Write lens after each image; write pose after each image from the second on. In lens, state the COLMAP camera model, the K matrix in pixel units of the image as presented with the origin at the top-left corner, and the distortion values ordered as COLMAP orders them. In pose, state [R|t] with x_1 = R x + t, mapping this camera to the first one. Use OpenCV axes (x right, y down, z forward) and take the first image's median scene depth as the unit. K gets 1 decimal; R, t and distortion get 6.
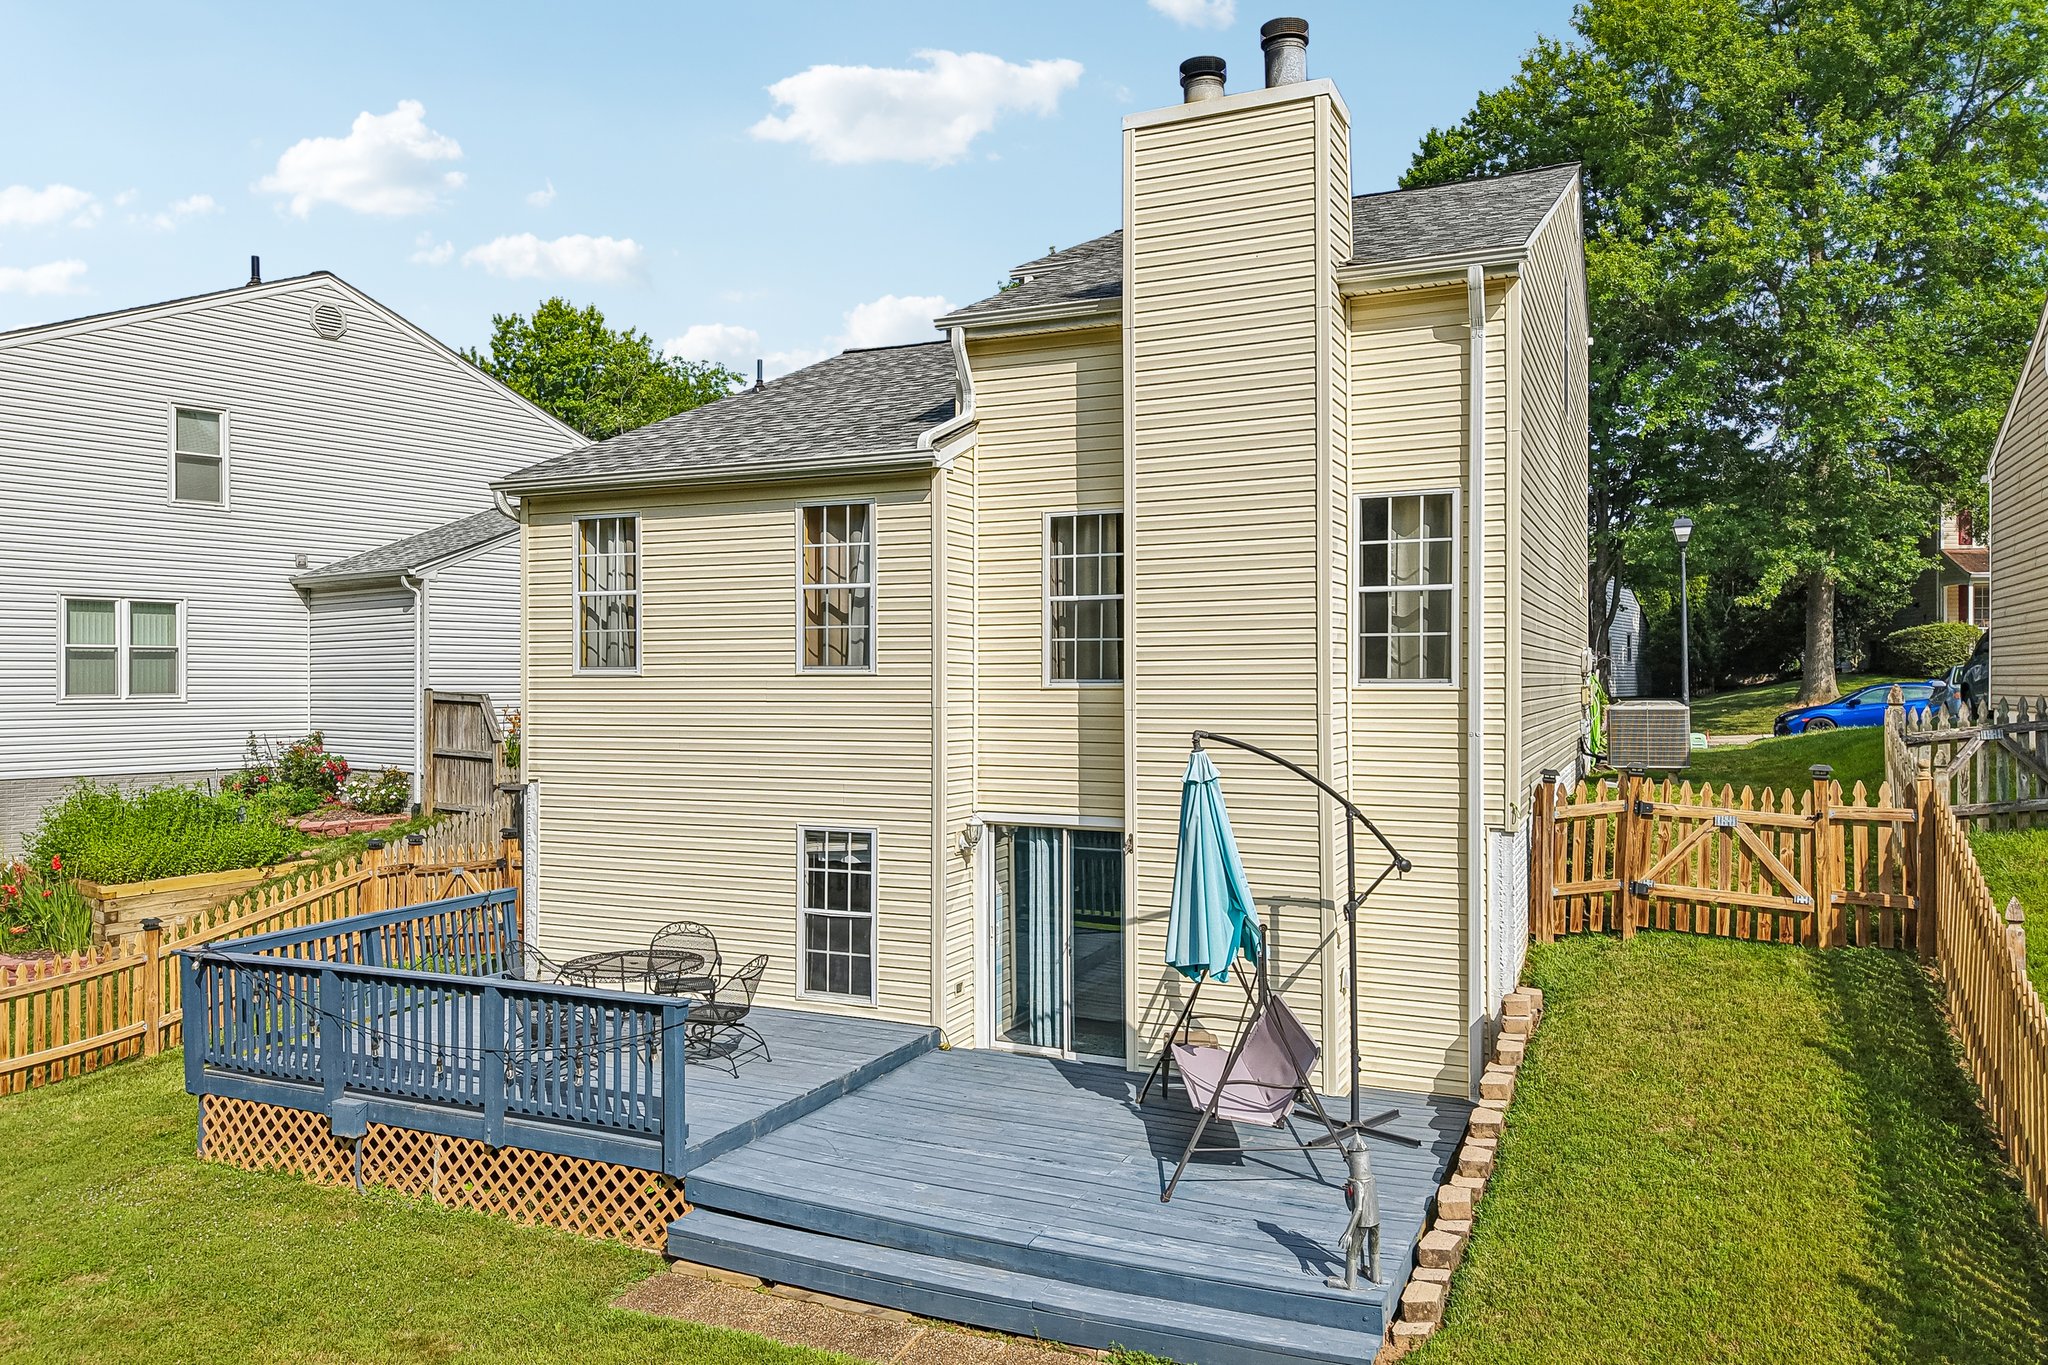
lens RADIAL K [[1498.0, 0, 994.3], [0, 1498.0, 684.7], [0, 0, 1]] dist [0.001792, -0.001364]
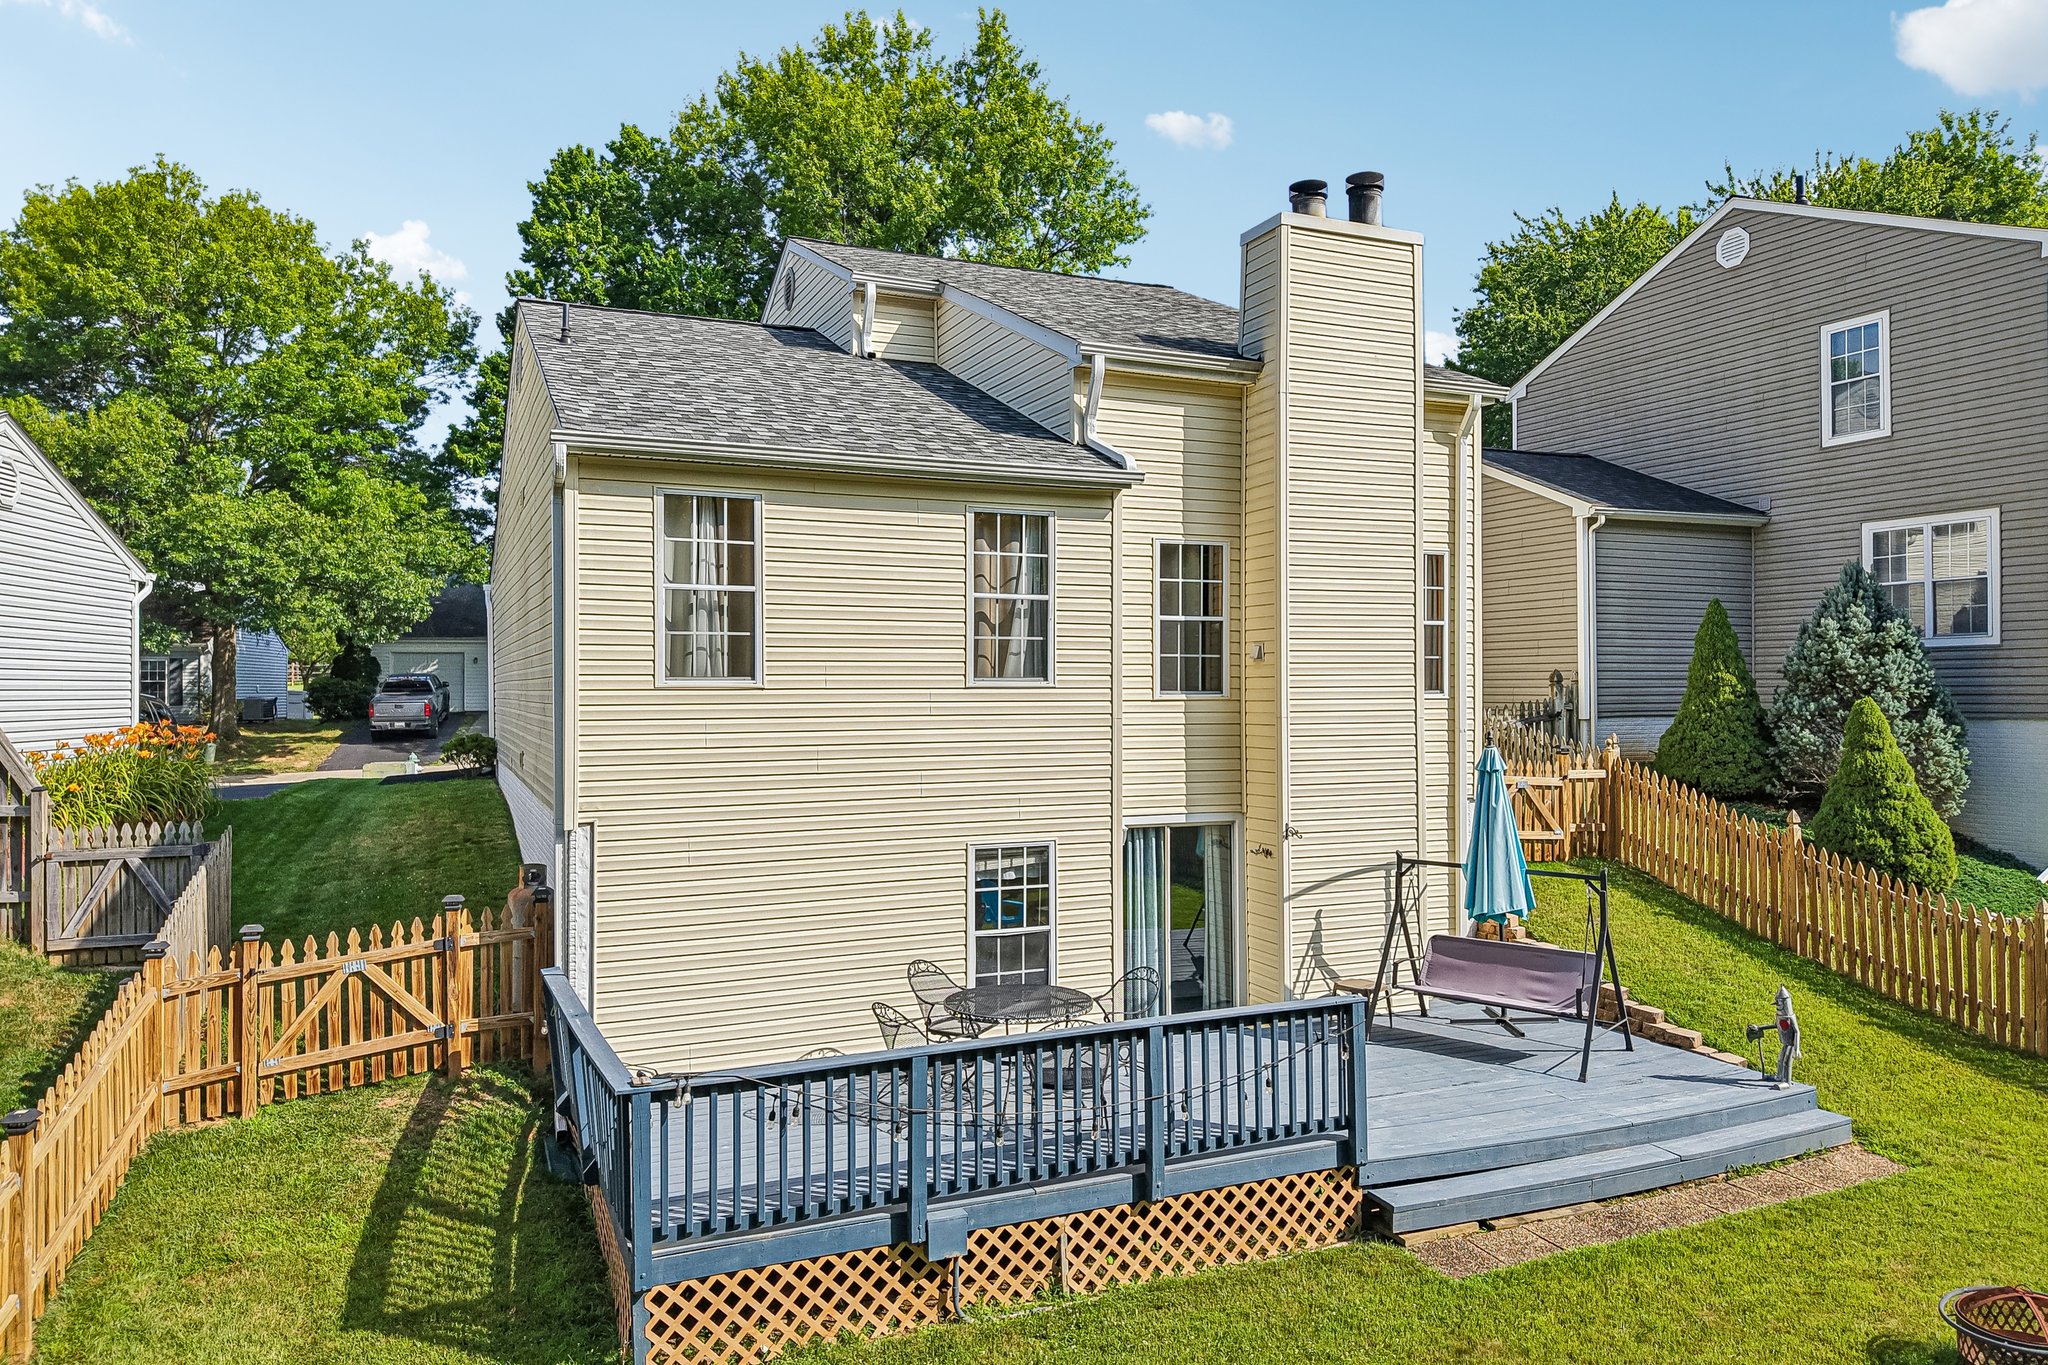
lens RADIAL K [[1498.0, 0, 994.3], [0, 1498.0, 684.7], [0, 0, 1]] dist [0.001792, -0.001364]
pose [[0.632234, 0.003328, 0.774770, -0.892140], [0.005560, 0.999946, -0.008832, 0.000449], [-0.774757, 0.009892, 0.632181, 0.400763]]
